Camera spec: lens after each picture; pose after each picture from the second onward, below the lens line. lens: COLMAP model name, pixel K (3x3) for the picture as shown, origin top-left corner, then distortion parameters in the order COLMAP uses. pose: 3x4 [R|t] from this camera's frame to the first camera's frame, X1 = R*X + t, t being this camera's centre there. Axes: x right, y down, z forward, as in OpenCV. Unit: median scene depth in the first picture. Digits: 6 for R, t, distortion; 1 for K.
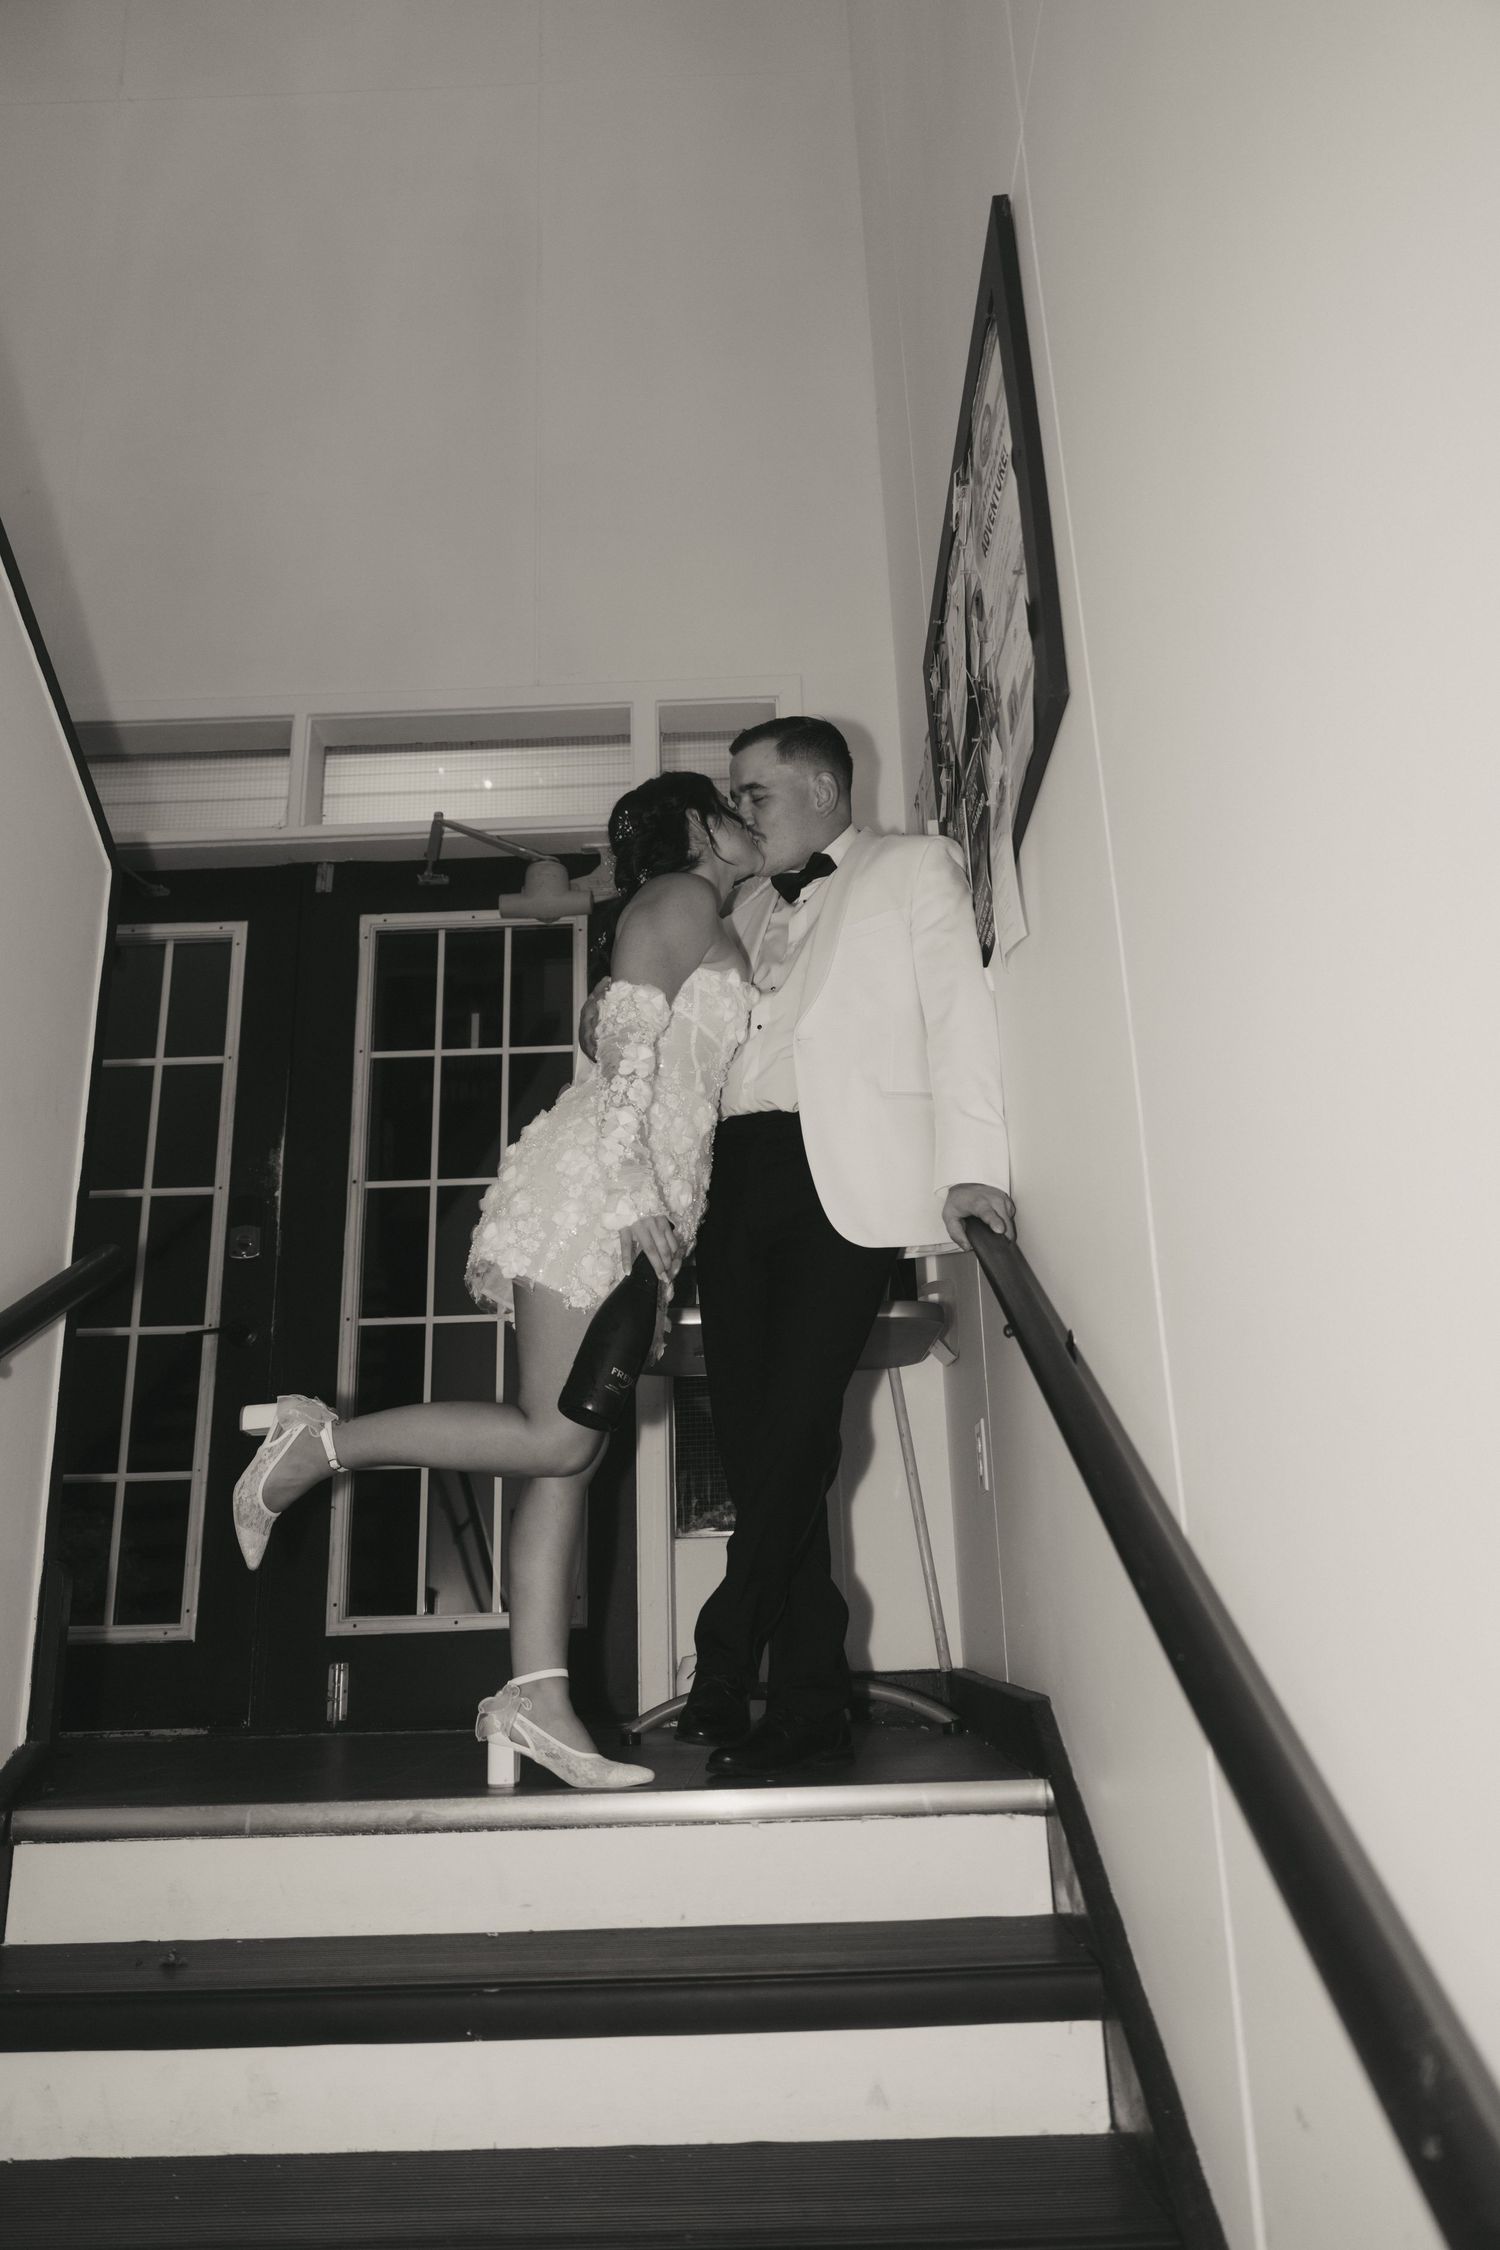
lens RADIAL K [[1738.2, 0, 753.1], [0, 1738.2, 1123.1], [0, 0, 1]] dist [-0.002608, 0.001268]
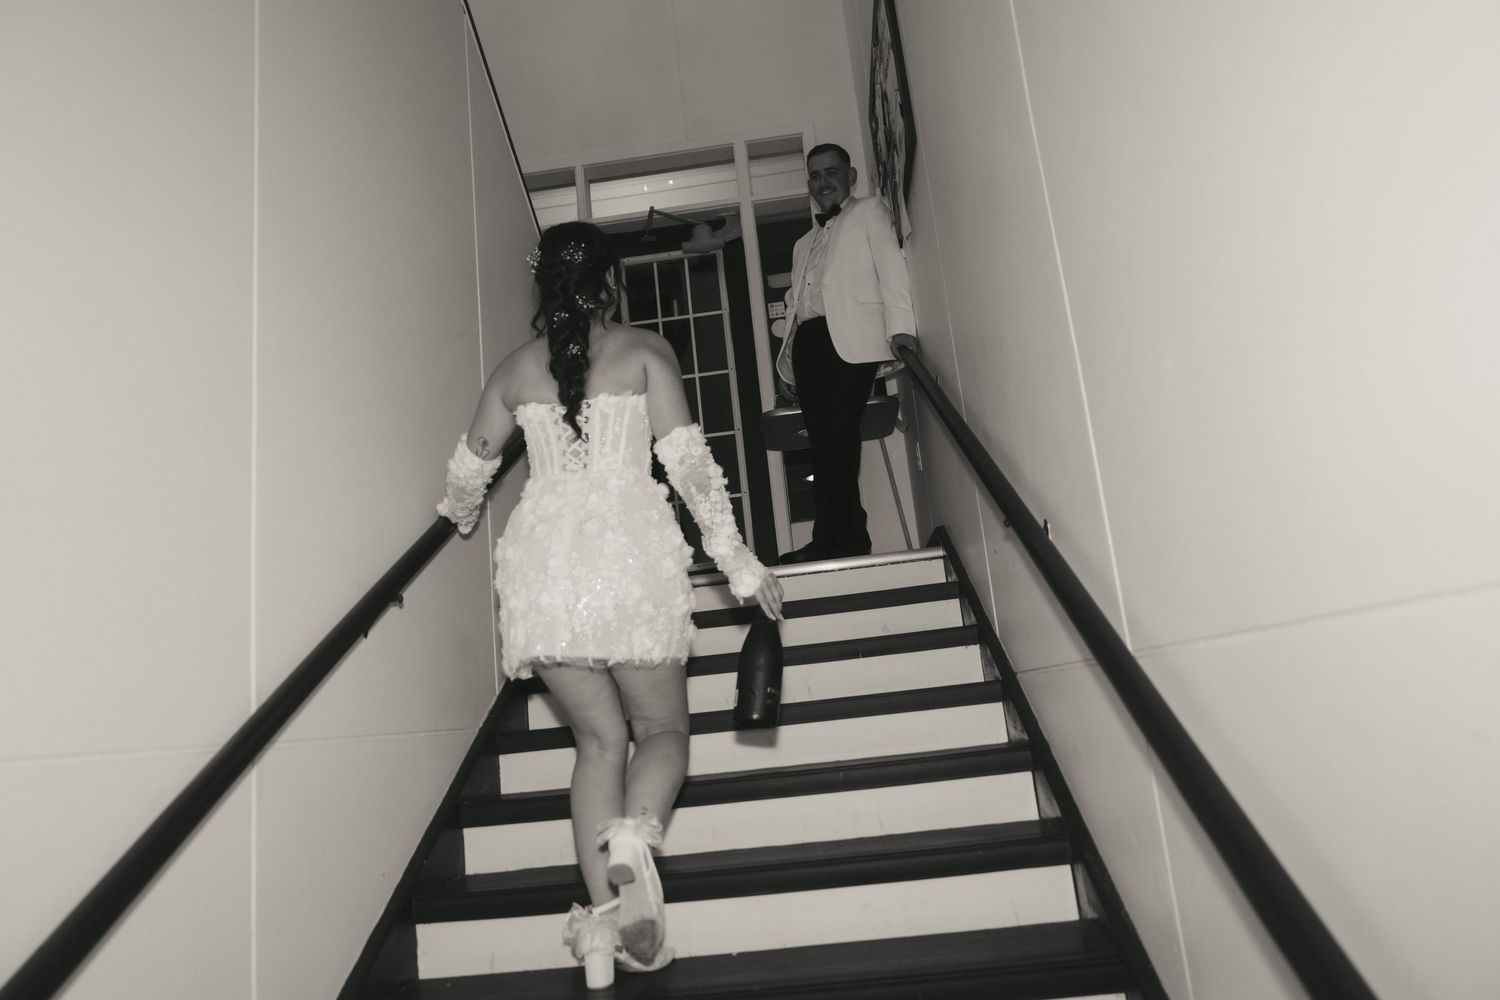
lens RADIAL K [[1158.8, 0, 750.8], [0, 1158.8, 529.5], [0, 0, 1]] dist [-0.002608, 0.001268]
pose [[0.995013, -0.087281, -0.048280, -0.027790], [0.092075, 0.989867, 0.108104, 0.088840], [0.038356, -0.112010, 0.992967, -0.559416]]
